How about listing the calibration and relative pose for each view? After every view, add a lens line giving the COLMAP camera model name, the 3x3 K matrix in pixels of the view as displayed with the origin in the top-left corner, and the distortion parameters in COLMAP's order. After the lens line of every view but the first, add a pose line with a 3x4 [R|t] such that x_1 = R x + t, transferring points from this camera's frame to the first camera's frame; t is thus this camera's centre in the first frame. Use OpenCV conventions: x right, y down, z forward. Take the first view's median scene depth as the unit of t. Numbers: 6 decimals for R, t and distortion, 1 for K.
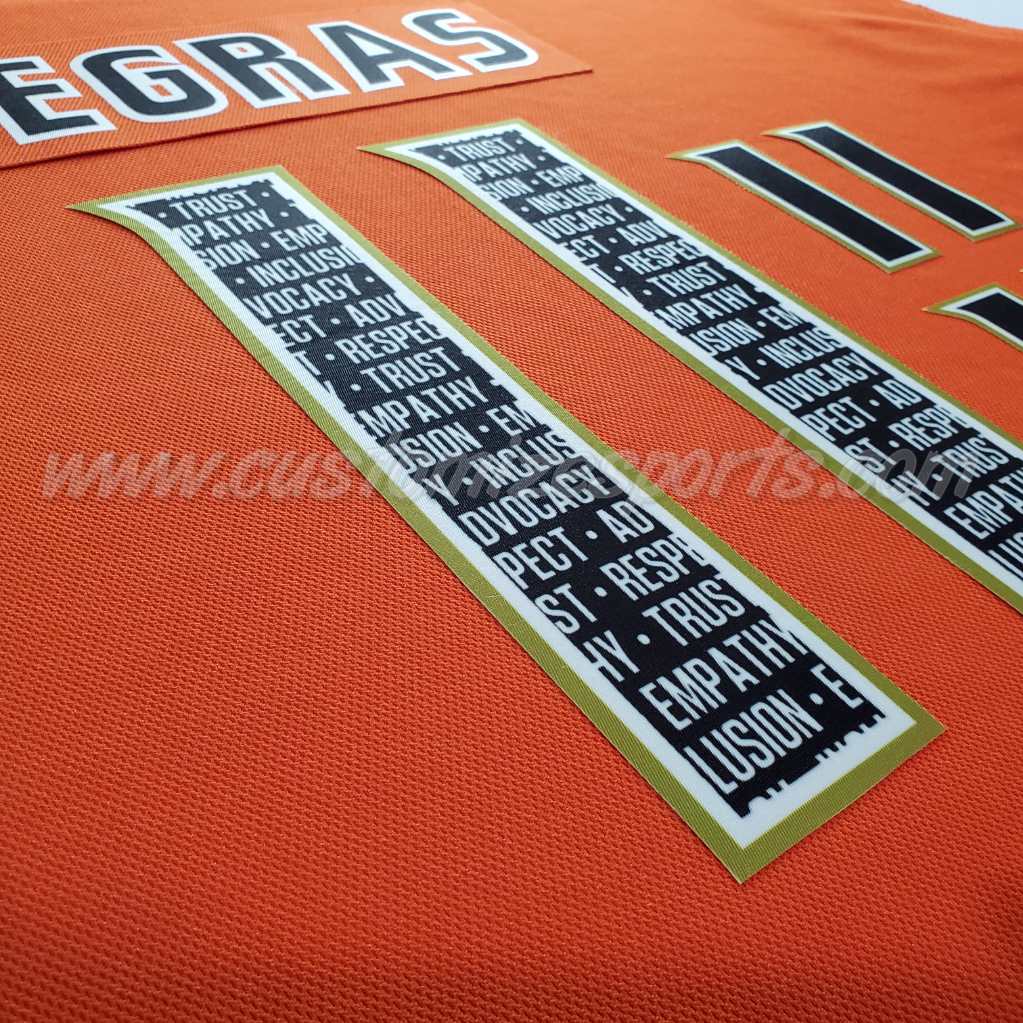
lens RADIAL K [[1095.5, 0, 511.5], [0, 1095.5, 511.5], [0, 0, 1]] dist [0.010321, 0.015849]
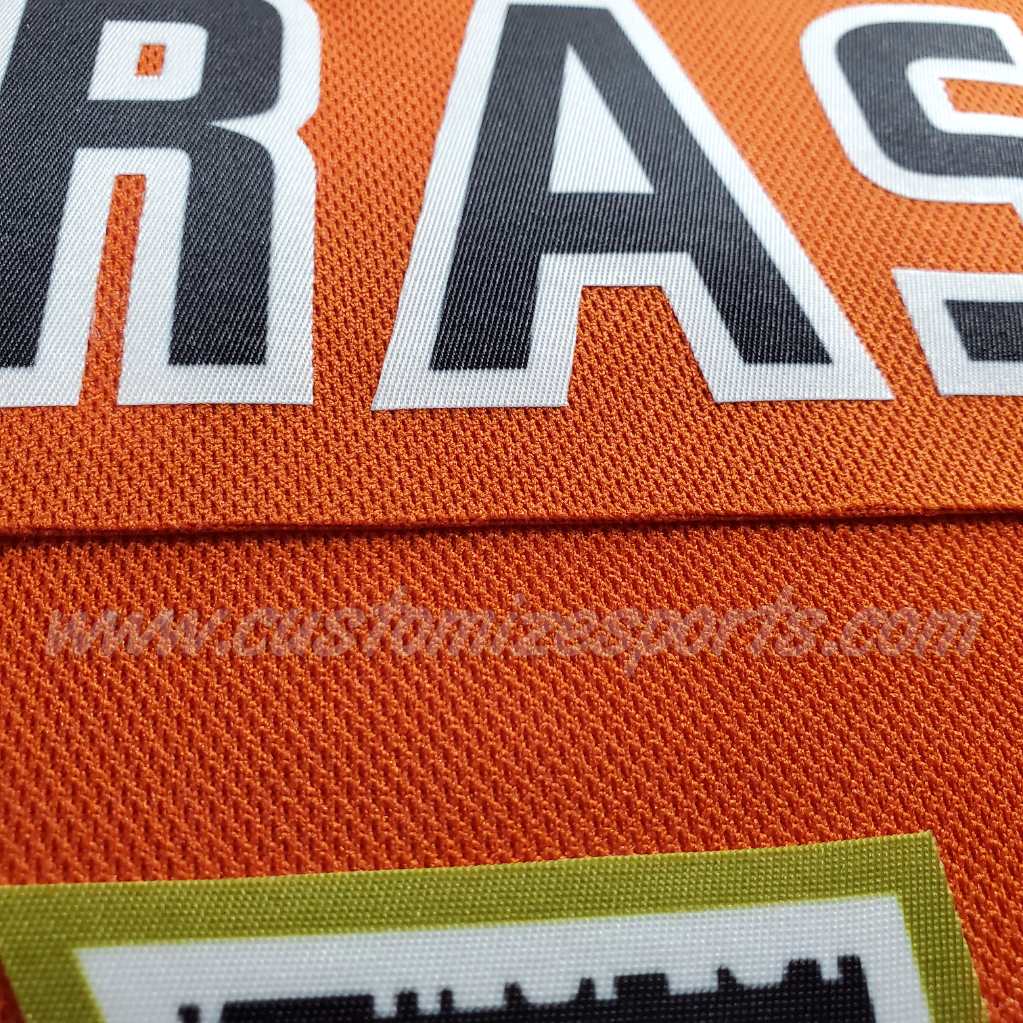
lens RADIAL K [[1149.8, 0, 513.4], [0, 1149.8, 482.7], [0, 0, 1]] dist [0.064450, -0.398191]
pose [[0.850333, 0.416728, -0.321360, -0.025636], [-0.353276, 0.904651, 0.238334, -0.628176], [0.390038, -0.089134, 0.916474, 1.106257]]
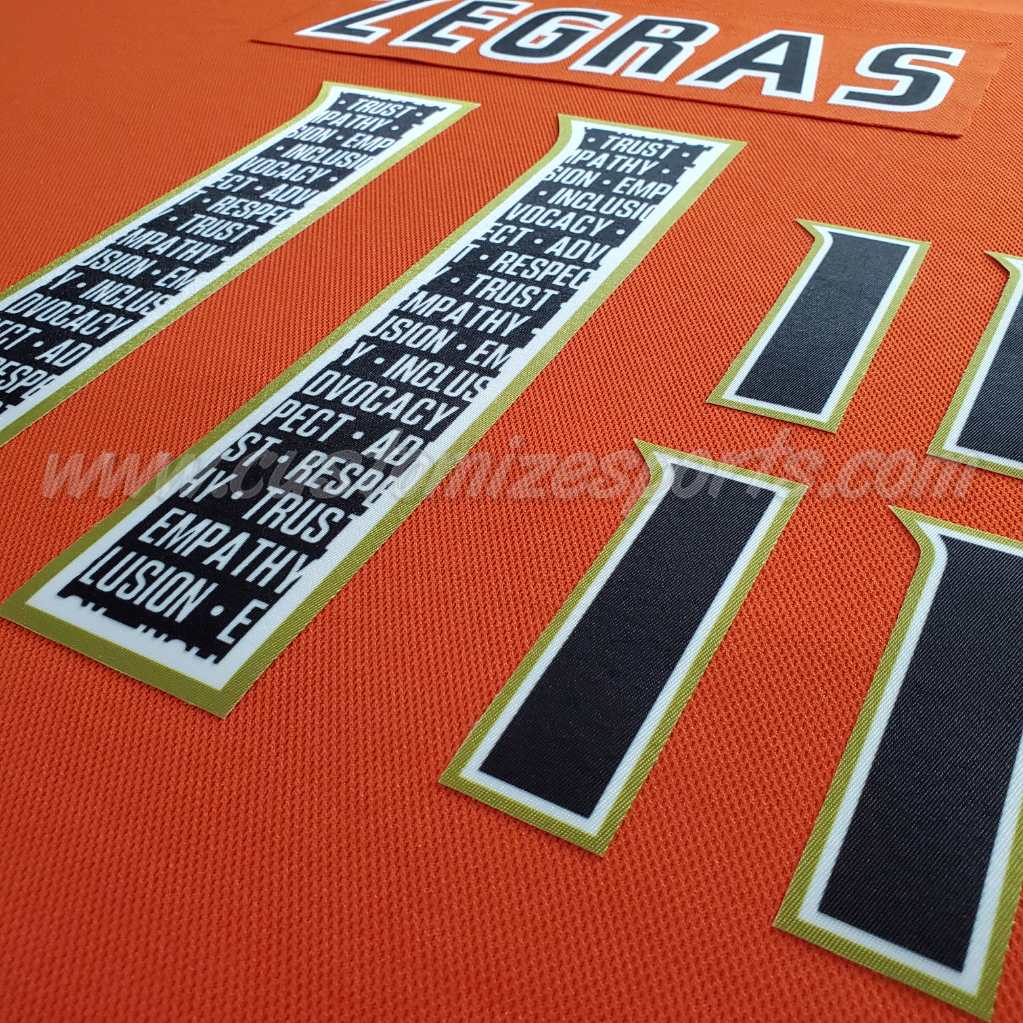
lens RADIAL K [[1095.5, 0, 511.5], [0, 1095.5, 511.5], [0, 0, 1]] dist [0.010321, 0.015849]
pose [[0.413189, 0.488660, -0.768431, 1.072674], [-0.528216, 0.815980, 0.234873, -0.317079], [0.741797, 0.308850, 0.595272, 0.602282]]
